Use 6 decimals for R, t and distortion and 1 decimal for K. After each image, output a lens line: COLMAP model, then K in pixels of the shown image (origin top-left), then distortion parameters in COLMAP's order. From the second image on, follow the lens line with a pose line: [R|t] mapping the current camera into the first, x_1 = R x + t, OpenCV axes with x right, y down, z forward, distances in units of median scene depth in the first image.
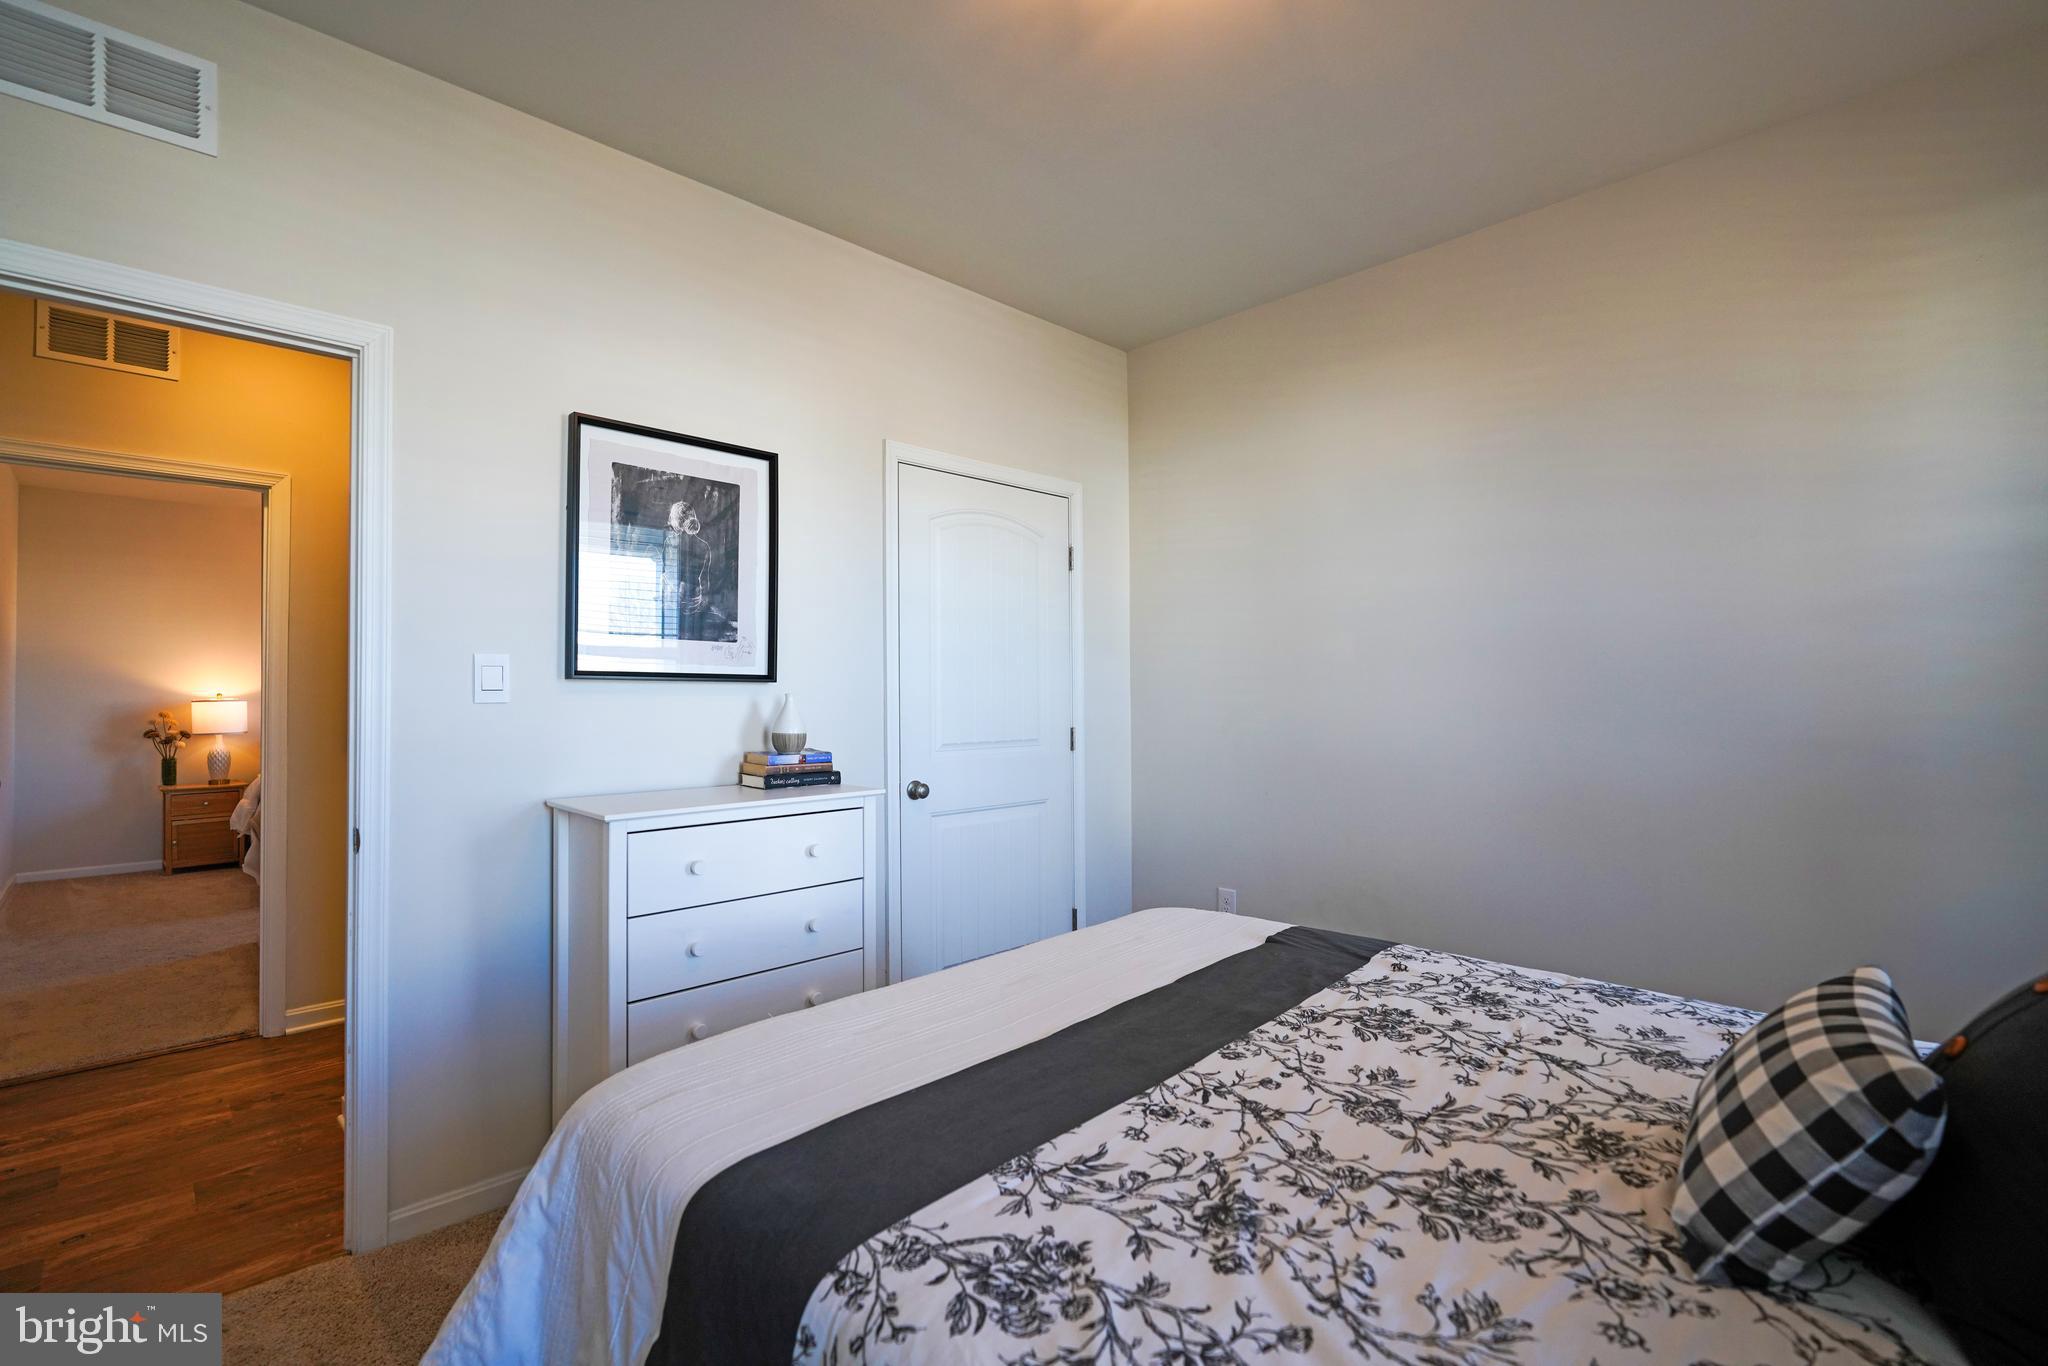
lens RADIAL K [[915.0, 0, 1012.9], [0, 915.0, 677.7], [0, 0, 1]] dist [-0.015859, 0.006156]
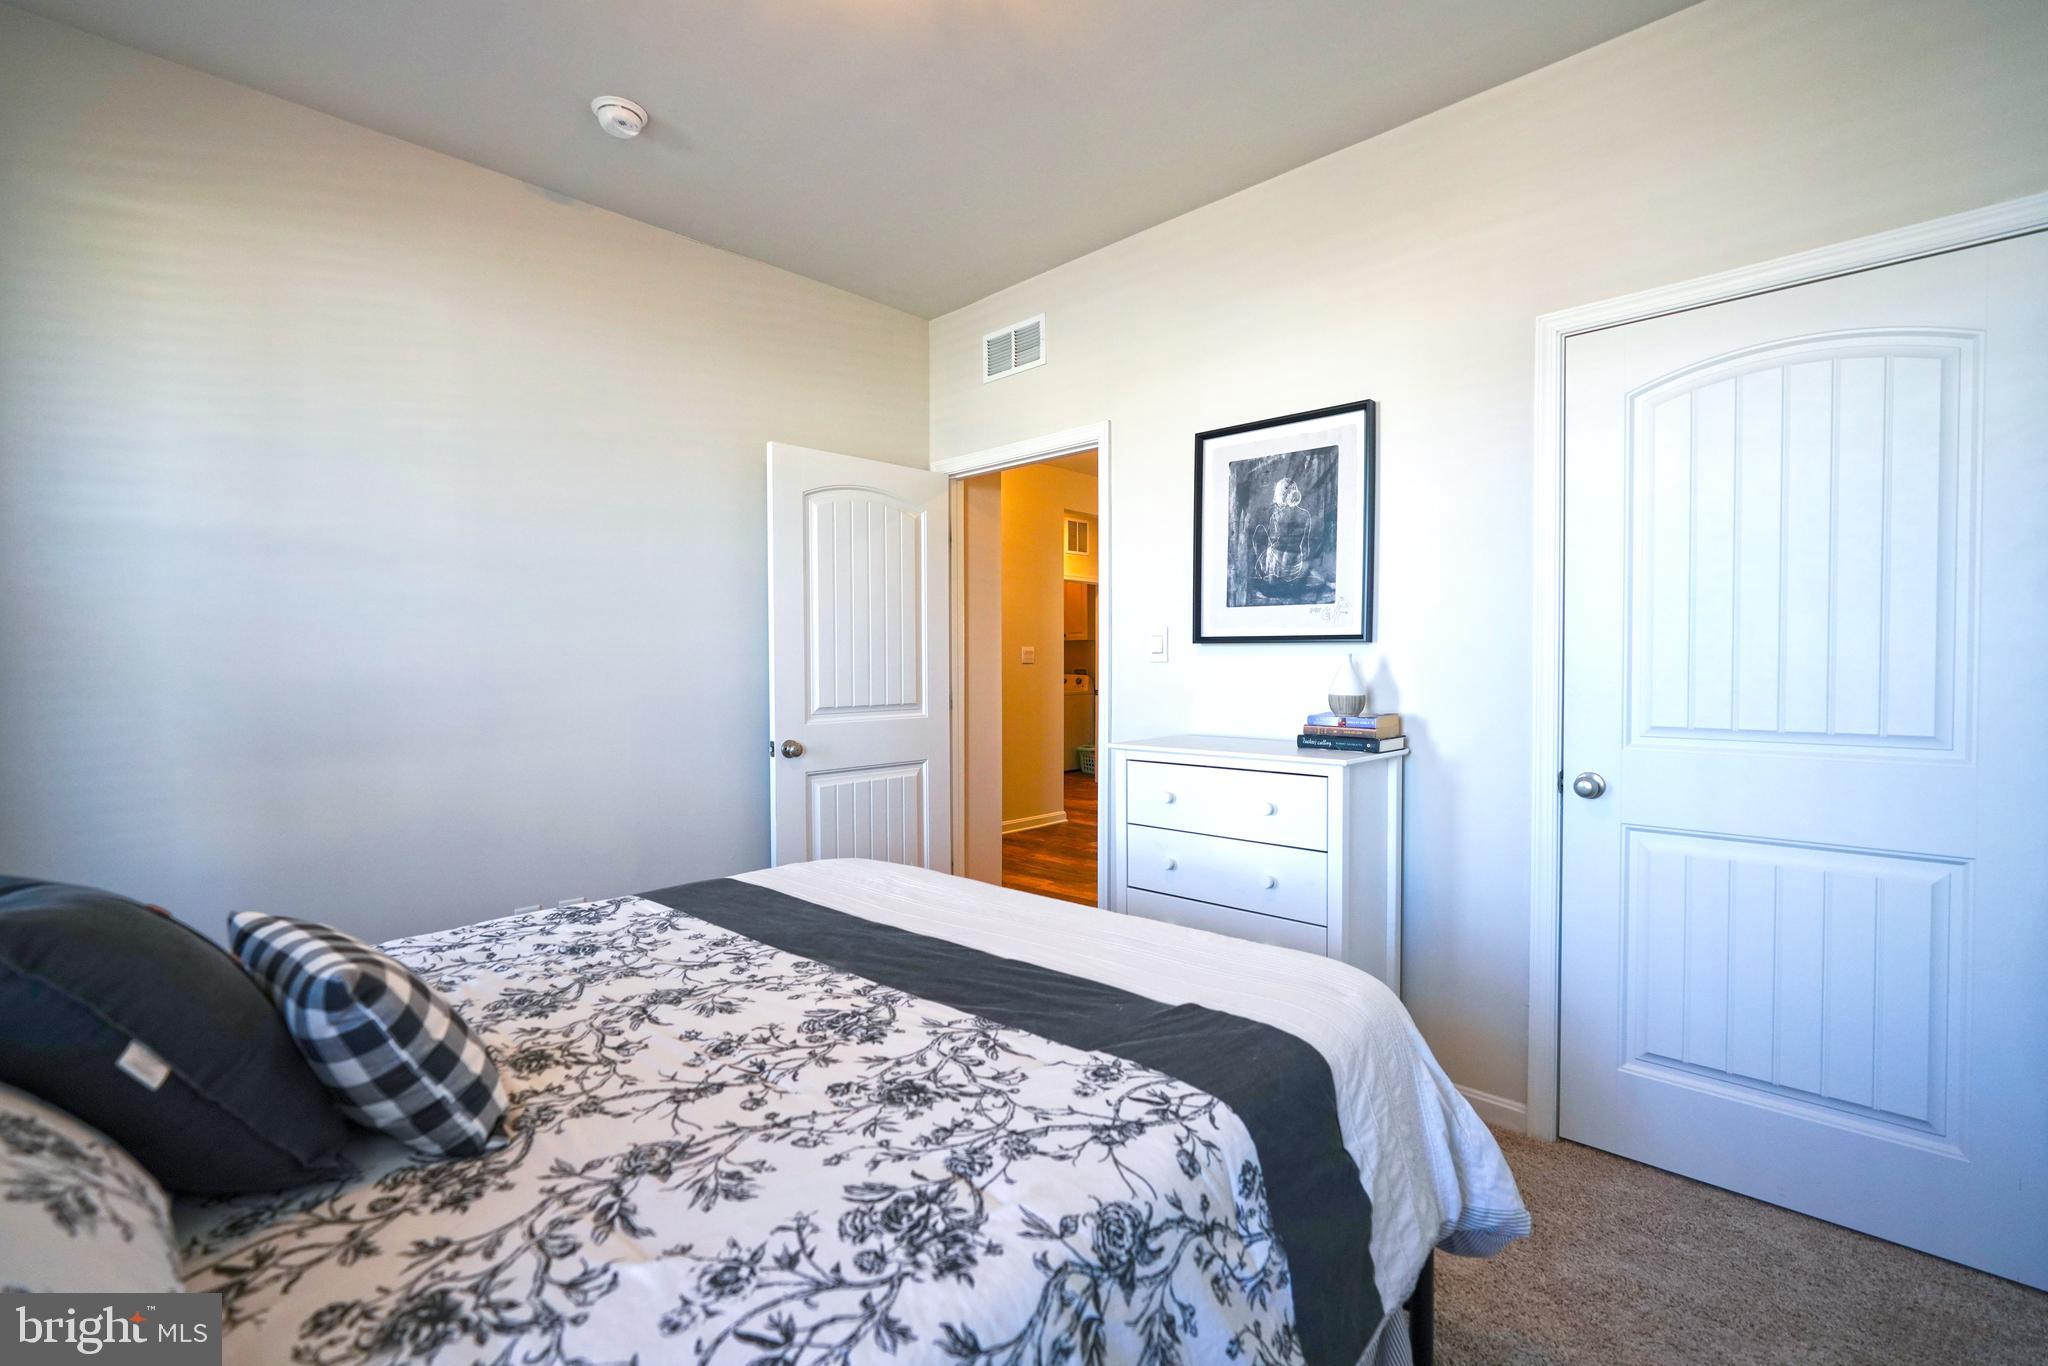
lens RADIAL K [[915.0, 0, 1018.4], [0, 915.0, 683.3], [0, 0, 1]] dist [-0.015859, 0.006156]
pose [[0.029809, 0.027140, -0.999187, 1.176538], [0.023298, 0.999341, 0.027839, 0.022685], [0.999284, -0.024109, 0.029157, 1.045786]]
